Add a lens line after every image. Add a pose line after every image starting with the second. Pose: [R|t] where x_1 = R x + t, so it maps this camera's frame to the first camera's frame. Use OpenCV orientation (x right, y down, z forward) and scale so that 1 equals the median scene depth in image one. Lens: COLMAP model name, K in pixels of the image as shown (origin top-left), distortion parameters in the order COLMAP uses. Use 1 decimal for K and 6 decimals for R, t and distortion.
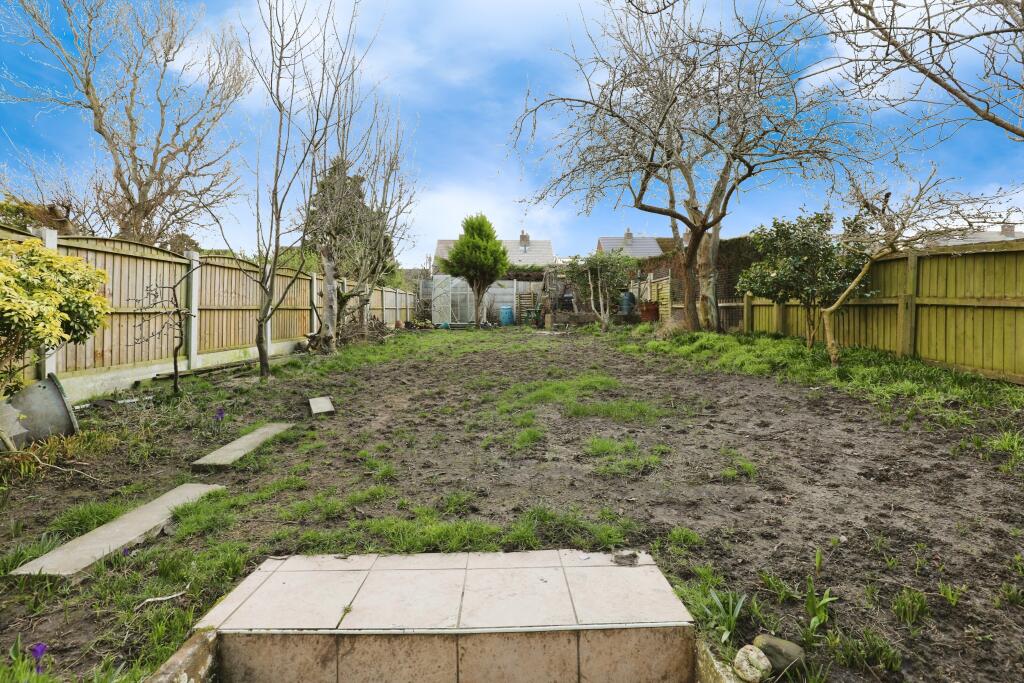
lens RADIAL K [[478.2, 0, 508.3], [0, 478.2, 312.5], [0, 0, 1]] dist [-0.025153, 0.000707]
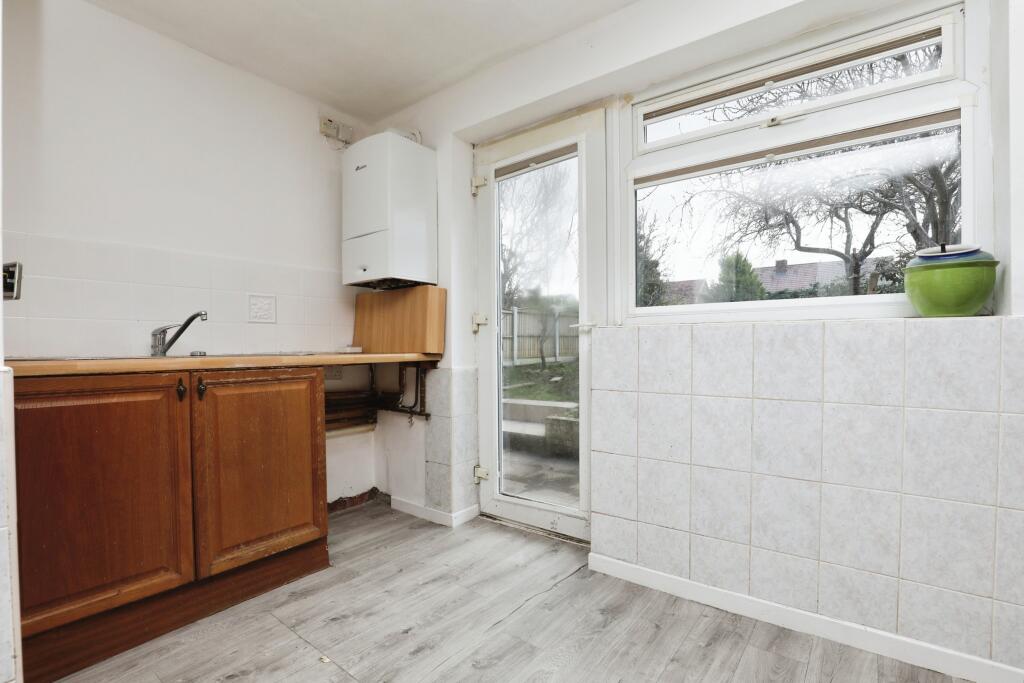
lens RADIAL K [[475.7, 0, 527.3], [0, 475.7, 344.5], [0, 0, 1]] dist [-0.000740, 0.000077]
pose [[0.797665, -0.008863, -0.603036, 0.273896], [0.009098, 0.999955, -0.002663, 0.016551], [0.603032, -0.003362, 0.797710, -0.264870]]
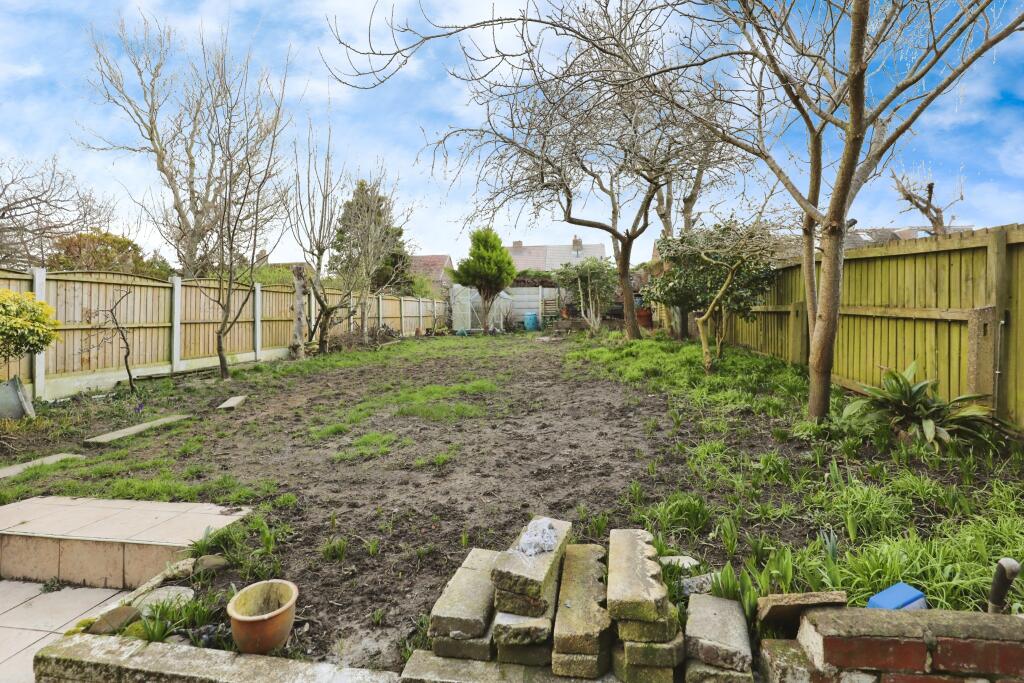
lens RADIAL K [[478.2, 0, 508.3], [0, 478.2, 312.5], [0, 0, 1]] dist [-0.025153, 0.000707]
pose [[0.987061, -0.013088, -0.159810, 0.184037], [0.011774, 0.999889, -0.009167, -0.006821], [0.159912, 0.007167, 0.987105, -0.036588]]
